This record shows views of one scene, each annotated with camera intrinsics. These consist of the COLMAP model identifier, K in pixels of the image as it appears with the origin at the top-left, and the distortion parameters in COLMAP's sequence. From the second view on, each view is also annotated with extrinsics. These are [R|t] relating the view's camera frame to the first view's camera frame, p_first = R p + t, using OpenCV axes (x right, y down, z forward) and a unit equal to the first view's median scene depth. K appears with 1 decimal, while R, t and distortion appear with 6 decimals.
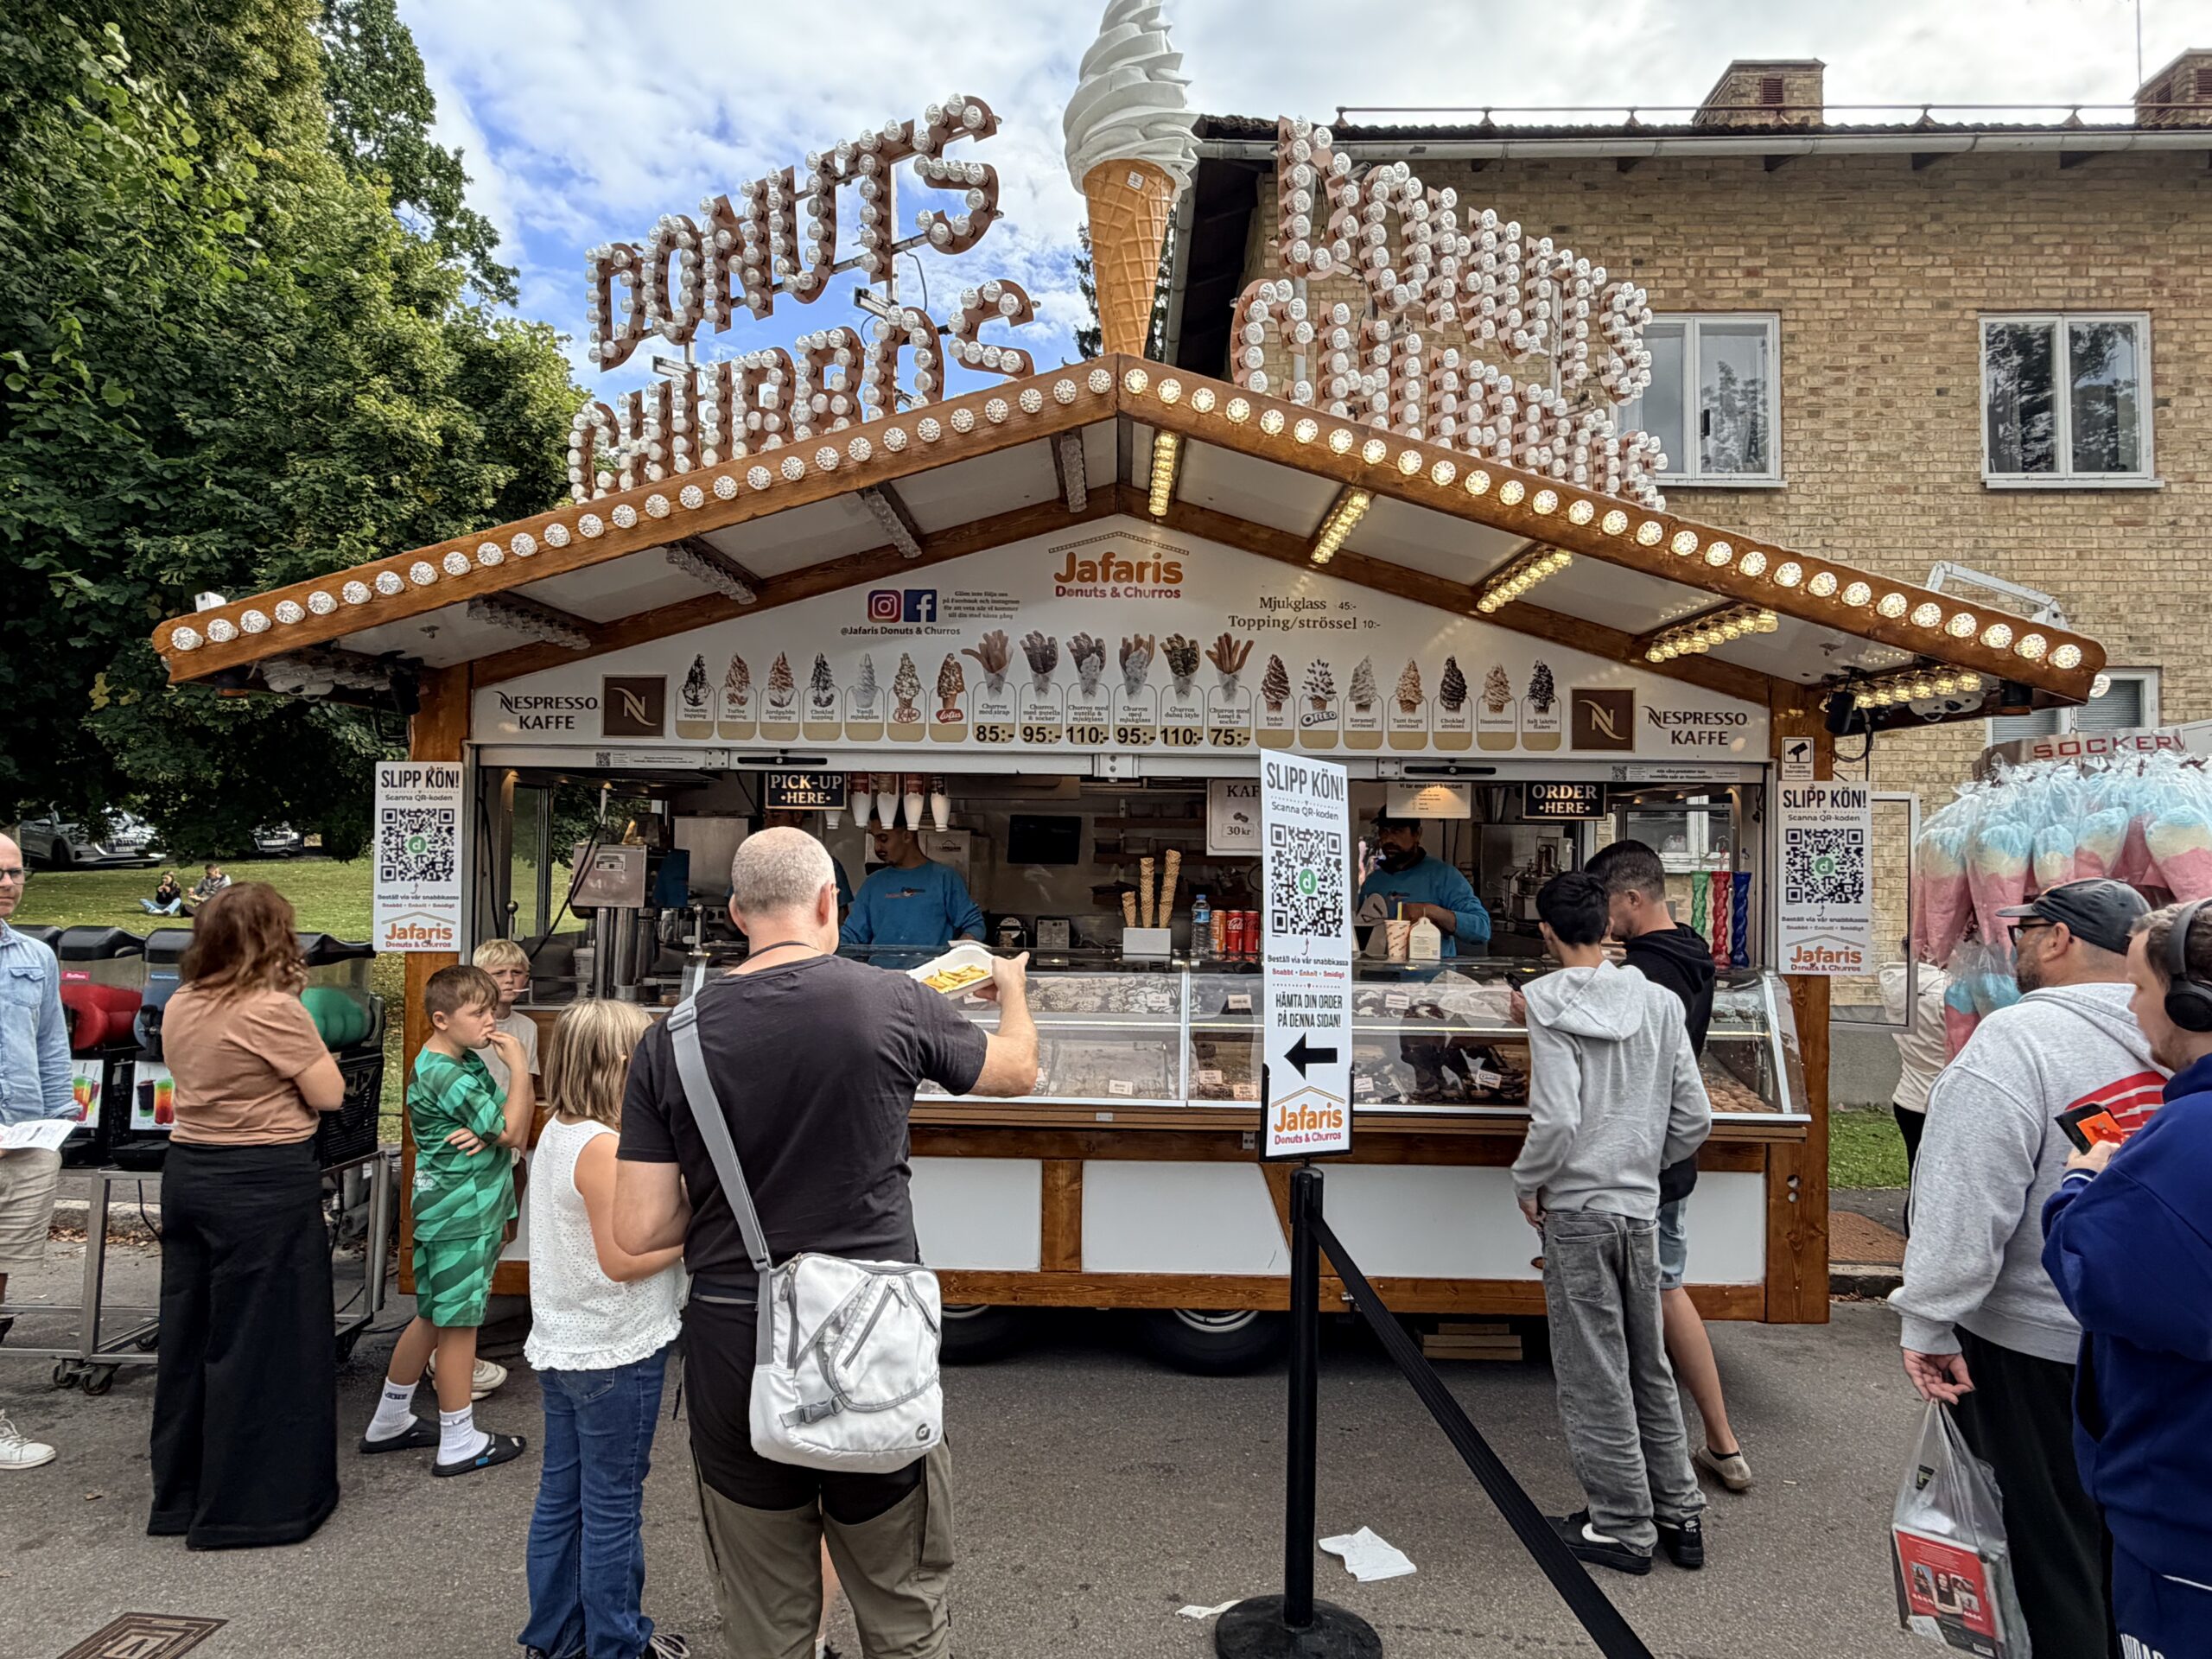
lens RADIAL K [[1278.8, 0, 1106.0], [0, 1278.8, 829.5], [0, 0, 1]] dist [-0.000619, 0.000099]
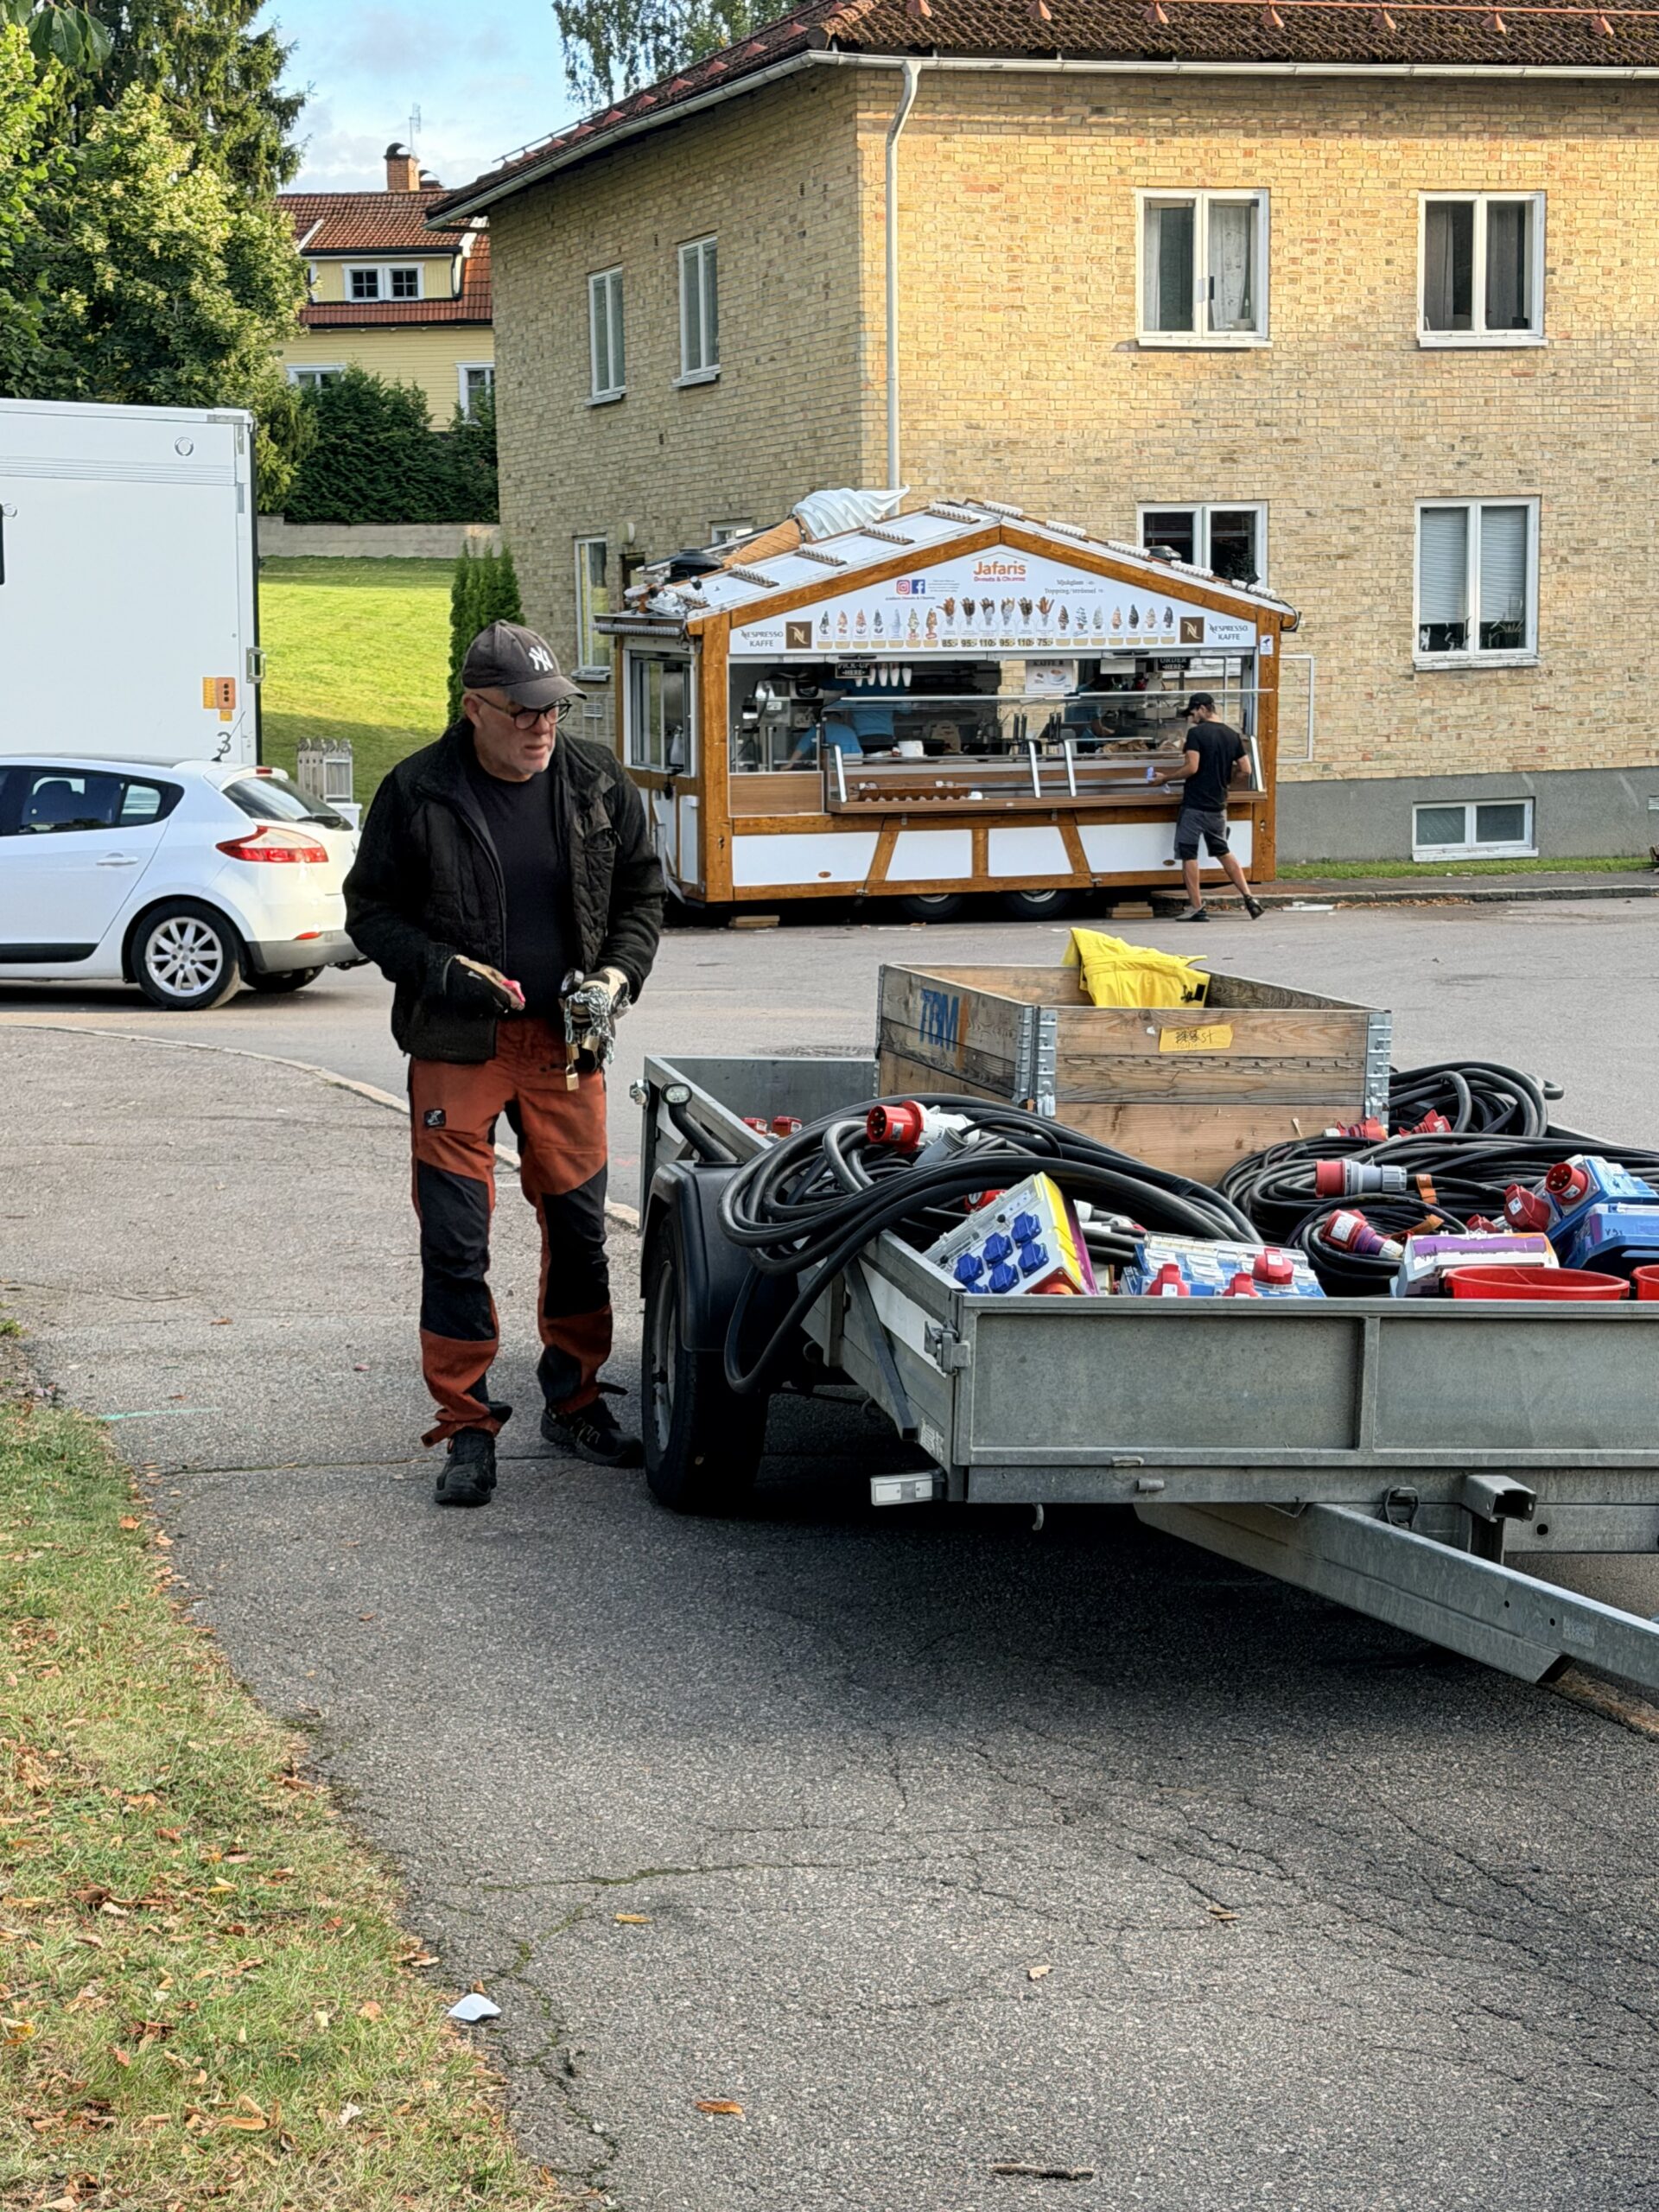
lens RADIAL K [[3679.9, 0, 829.5], [0, 3679.9, 1106.0], [0, 0, 1]] dist [0.165578, -0.012099]
pose [[0.933533, -0.071163, 0.351358, -2.628947], [0.012268, 0.985867, 0.167078, -0.360090], [-0.358282, -0.151662, 0.921213, -5.047876]]
